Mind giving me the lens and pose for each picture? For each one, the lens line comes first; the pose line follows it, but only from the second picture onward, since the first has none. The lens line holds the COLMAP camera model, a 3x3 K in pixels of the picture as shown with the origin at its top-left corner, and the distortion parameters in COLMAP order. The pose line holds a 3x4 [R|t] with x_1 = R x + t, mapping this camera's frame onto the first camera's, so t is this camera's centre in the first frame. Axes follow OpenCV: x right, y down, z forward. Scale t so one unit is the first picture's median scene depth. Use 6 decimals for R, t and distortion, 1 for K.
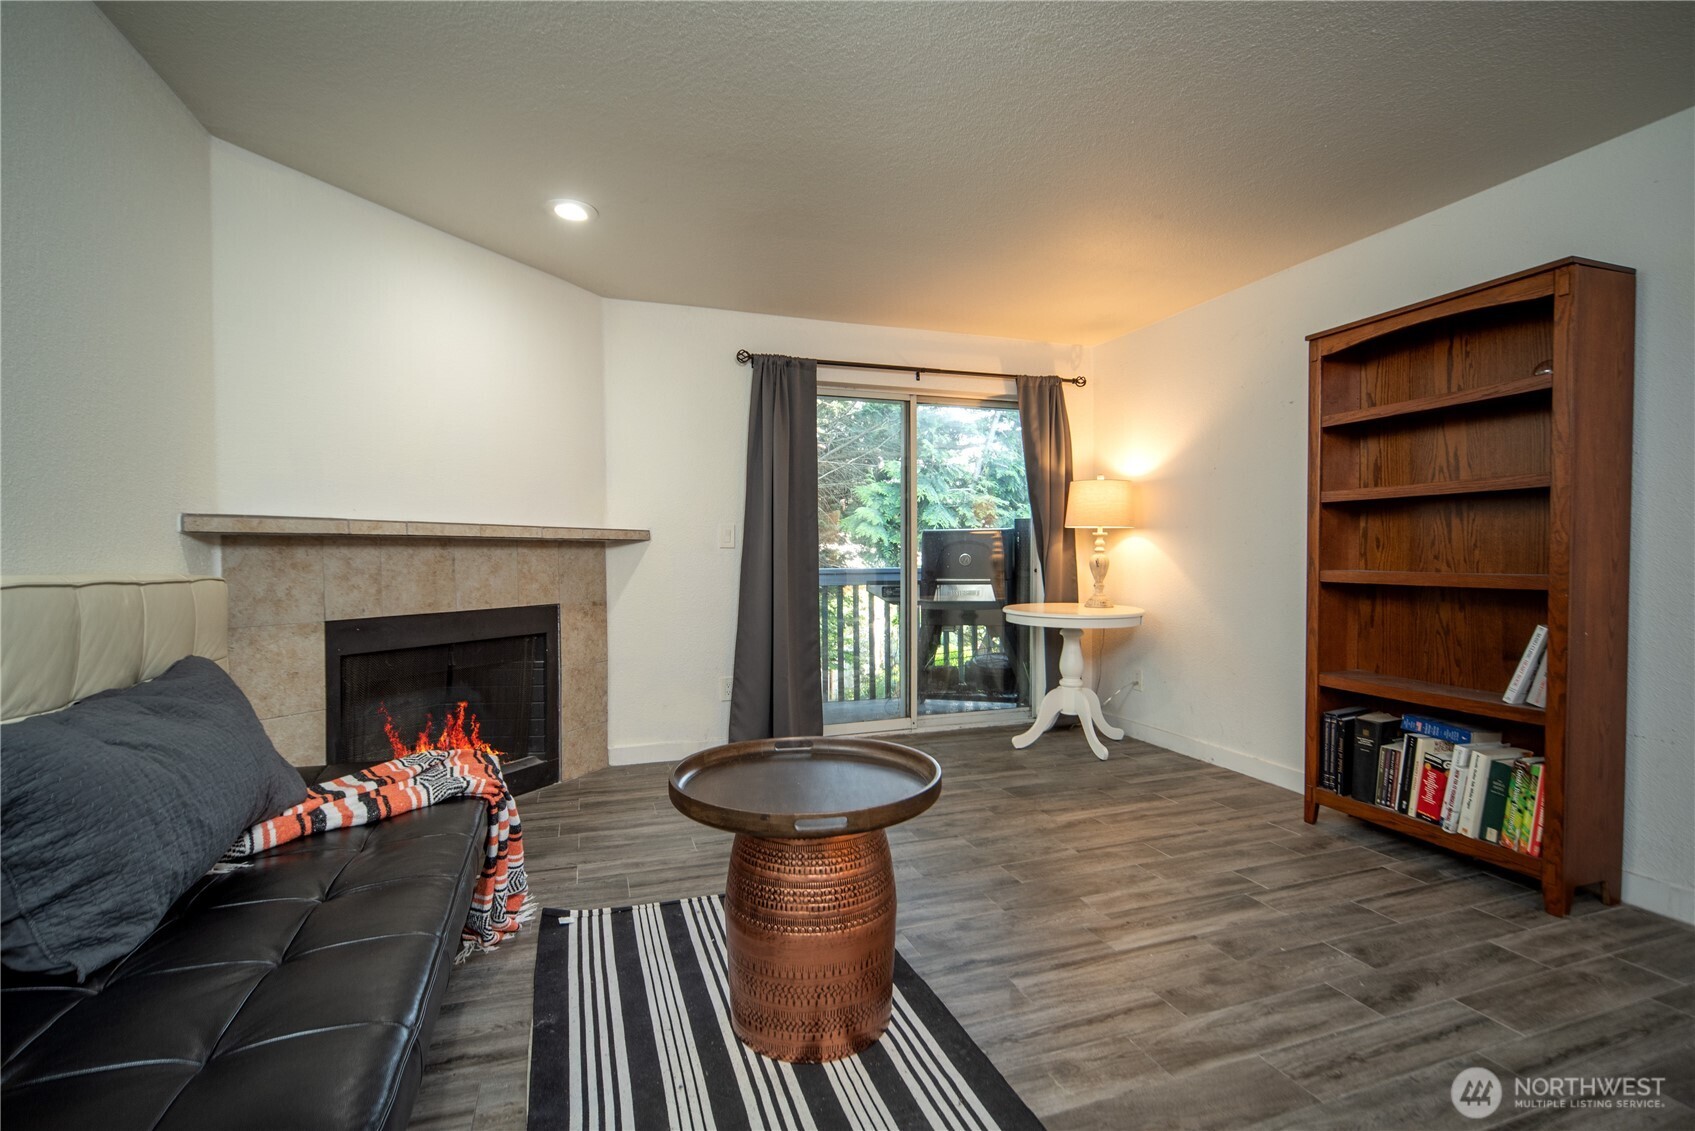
lens RADIAL K [[780.1, 0, 863.1], [0, 780.1, 566.8], [0, 0, 1]] dist [-0.010841, 0.002296]
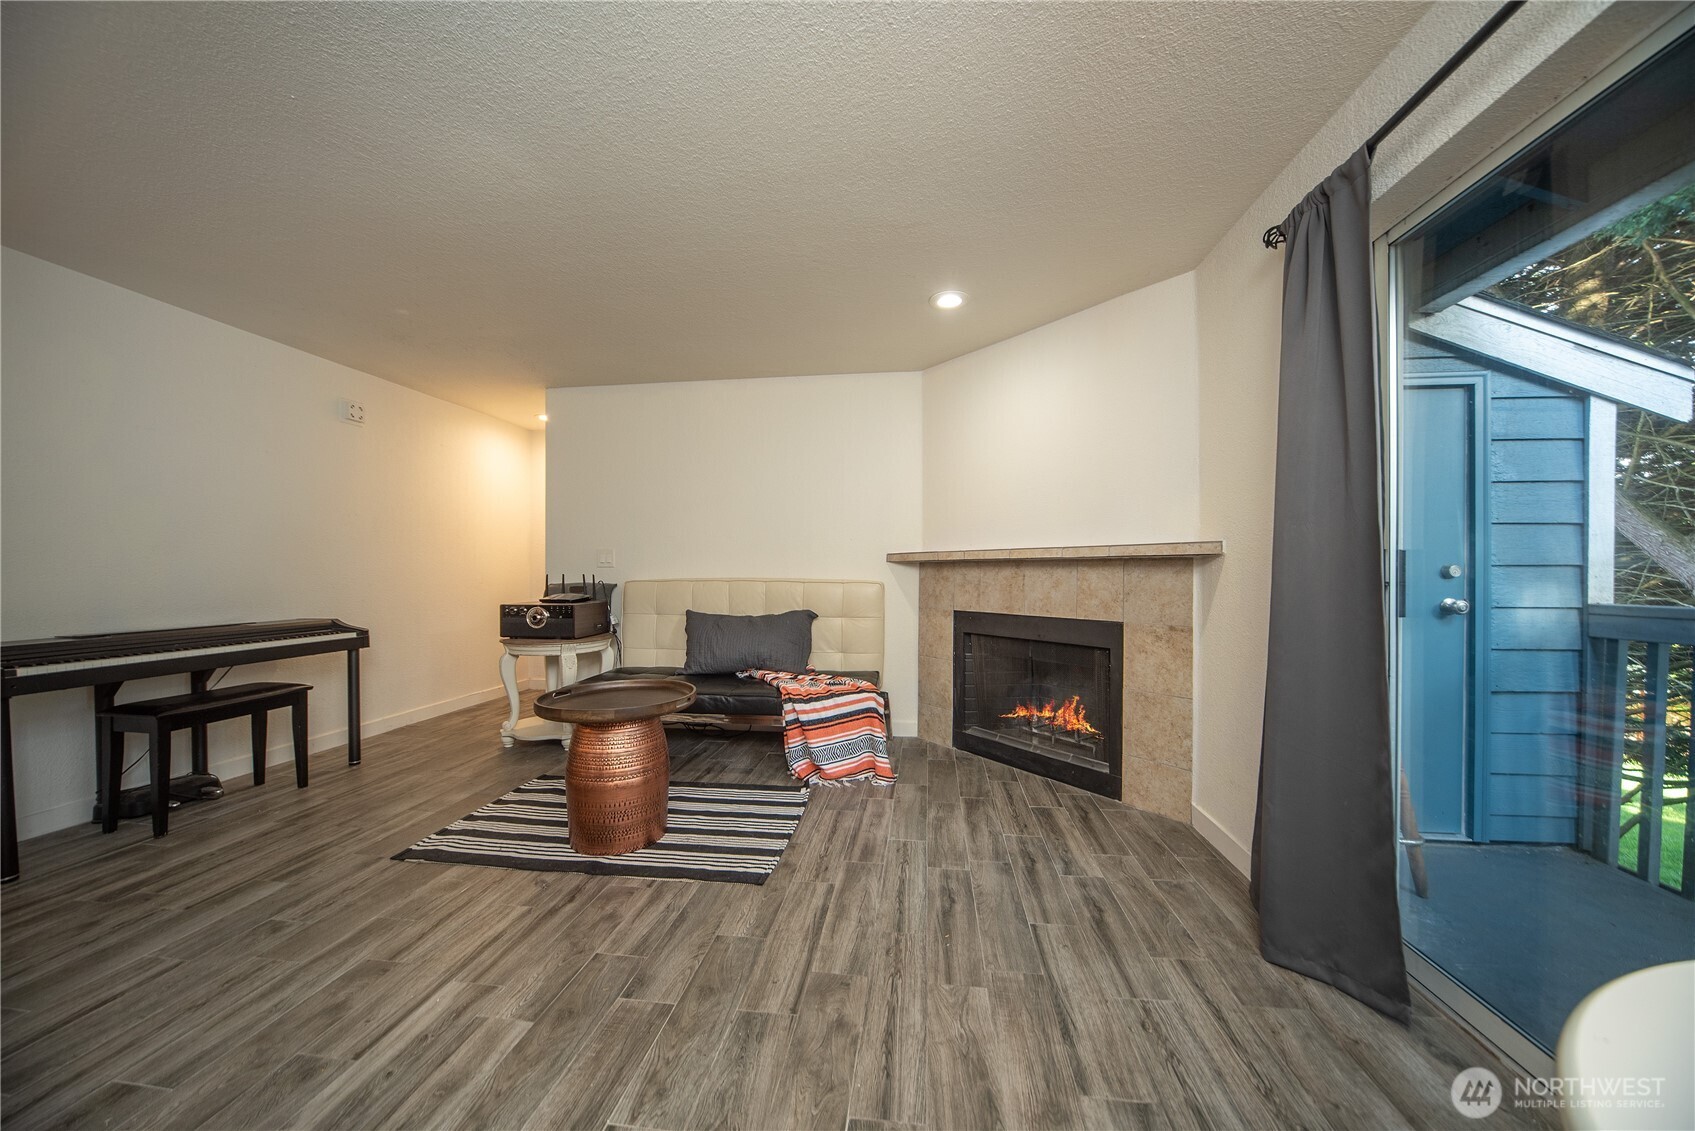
lens RADIAL K [[601.6, 0, 850.8], [0, 601.6, 567.5], [0, 0, 1]] dist [-0.015566, 0.001430]
pose [[-0.467223, -0.003298, -0.884134, 0.554864], [-0.016252, 0.999856, 0.004859, -0.024890], [0.883990, 0.016639, -0.467209, 1.312928]]
